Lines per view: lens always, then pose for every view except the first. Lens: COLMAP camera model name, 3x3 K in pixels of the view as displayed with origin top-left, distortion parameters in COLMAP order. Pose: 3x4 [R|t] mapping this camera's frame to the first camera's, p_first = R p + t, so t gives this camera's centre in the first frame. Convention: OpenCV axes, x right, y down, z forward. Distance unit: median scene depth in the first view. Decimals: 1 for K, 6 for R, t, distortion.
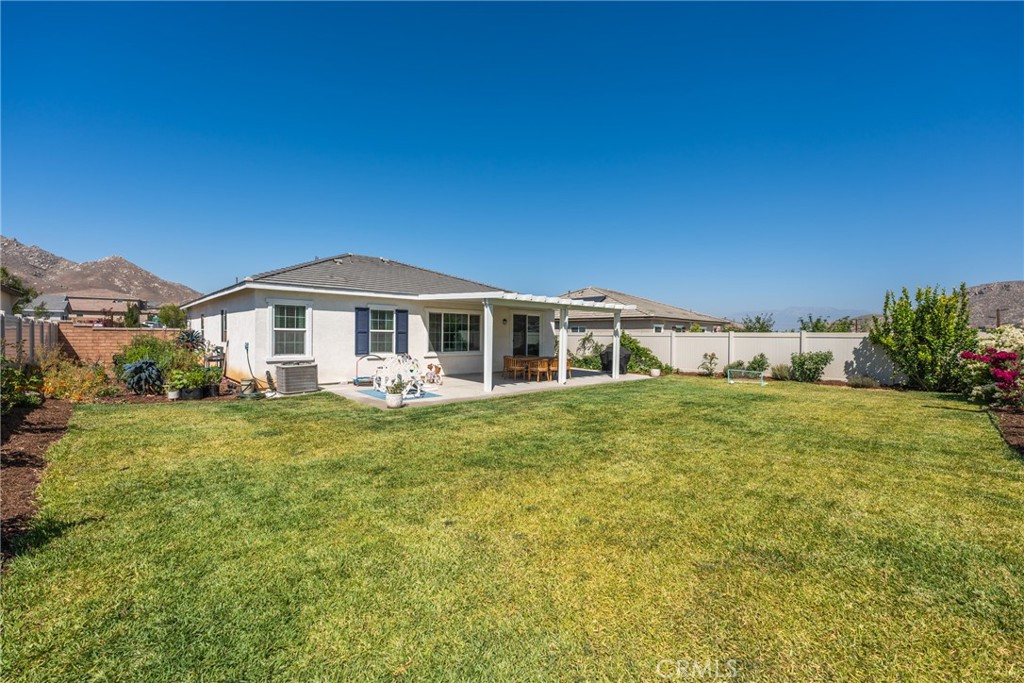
lens RADIAL K [[453.1, 0, 508.1], [0, 453.1, 338.8], [0, 0, 1]] dist [0.000470, -0.000064]
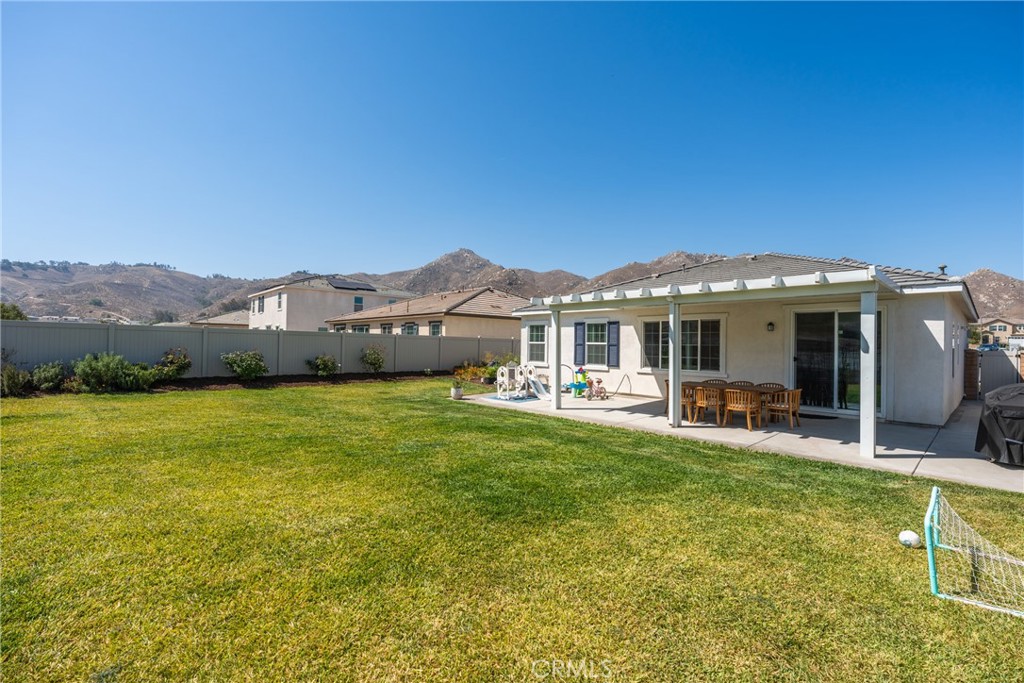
lens RADIAL K [[453.1, 0, 510.6], [0, 453.1, 341.6], [0, 0, 1]] dist [0.000470, -0.000064]
pose [[-0.026779, -0.016631, -0.999503, 0.745080], [-0.023445, 0.999597, -0.016004, -0.000514], [0.999366, 0.023005, -0.027158, 0.819936]]
